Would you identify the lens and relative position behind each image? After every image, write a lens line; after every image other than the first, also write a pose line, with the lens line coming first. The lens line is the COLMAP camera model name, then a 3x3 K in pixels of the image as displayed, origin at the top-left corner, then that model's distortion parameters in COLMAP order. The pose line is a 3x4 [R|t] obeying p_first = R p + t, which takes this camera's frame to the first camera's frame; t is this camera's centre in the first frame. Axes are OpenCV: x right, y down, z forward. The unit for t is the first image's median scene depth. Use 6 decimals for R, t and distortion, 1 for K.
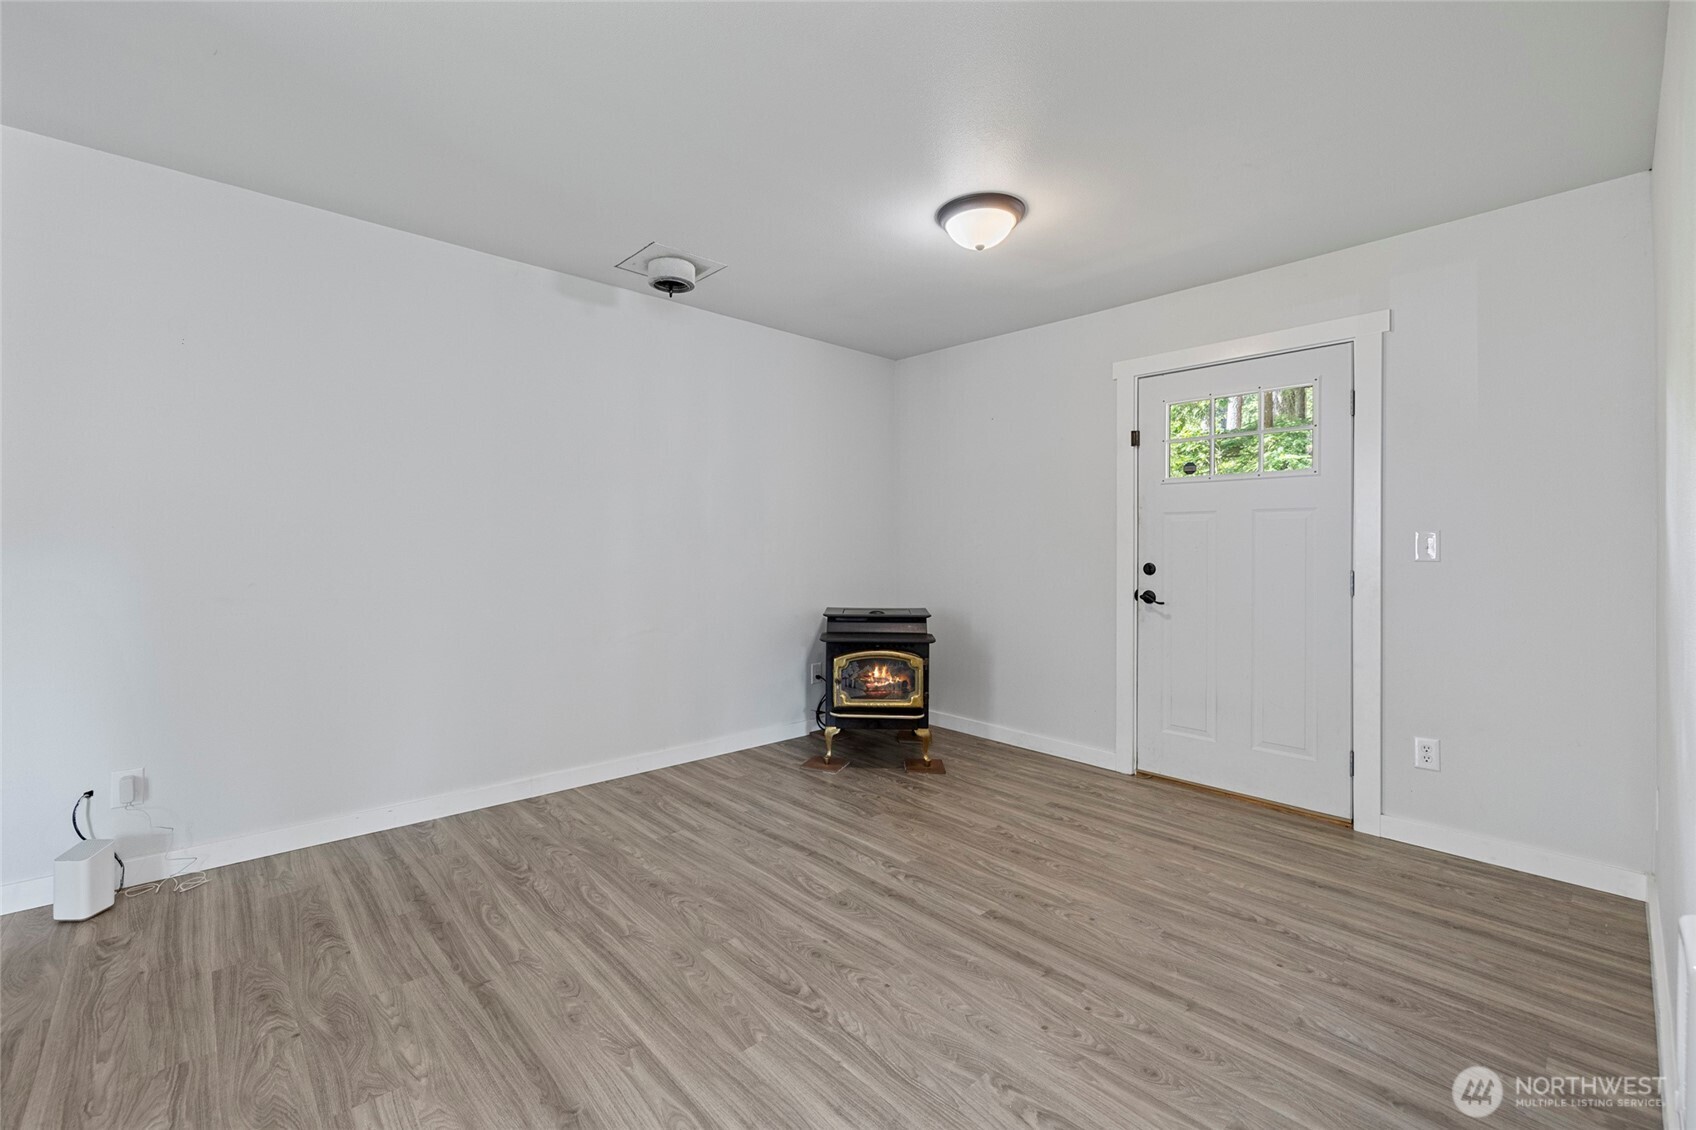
lens RADIAL K [[713.1, 0, 845.3], [0, 713.1, 556.7], [0, 0, 1]] dist [0.001897, 0.000477]
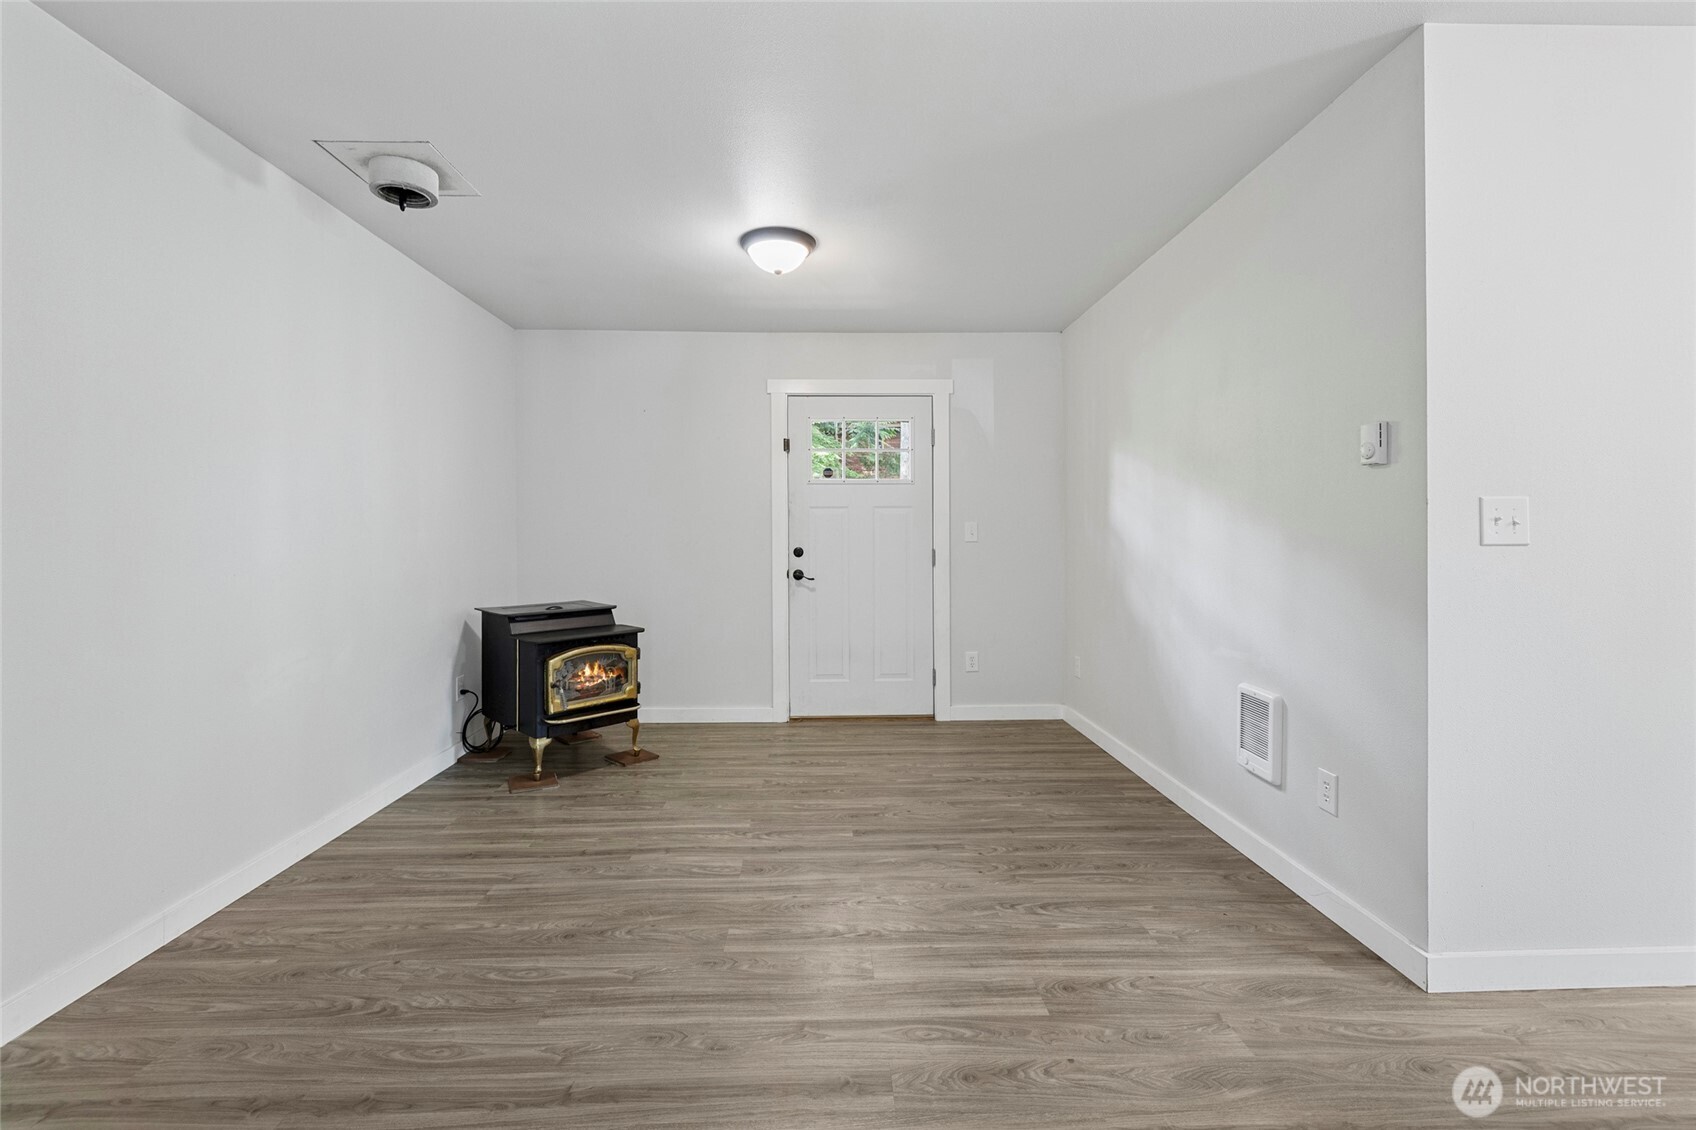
lens RADIAL K [[713.1, 0, 845.0], [0, 713.1, 554.1], [0, 0, 1]] dist [0.001897, 0.000477]
pose [[0.657994, -0.029164, 0.752458, -0.538334], [0.019239, 0.999575, 0.021918, -0.006314], [-0.752777, 0.000055, 0.658275, 0.150758]]
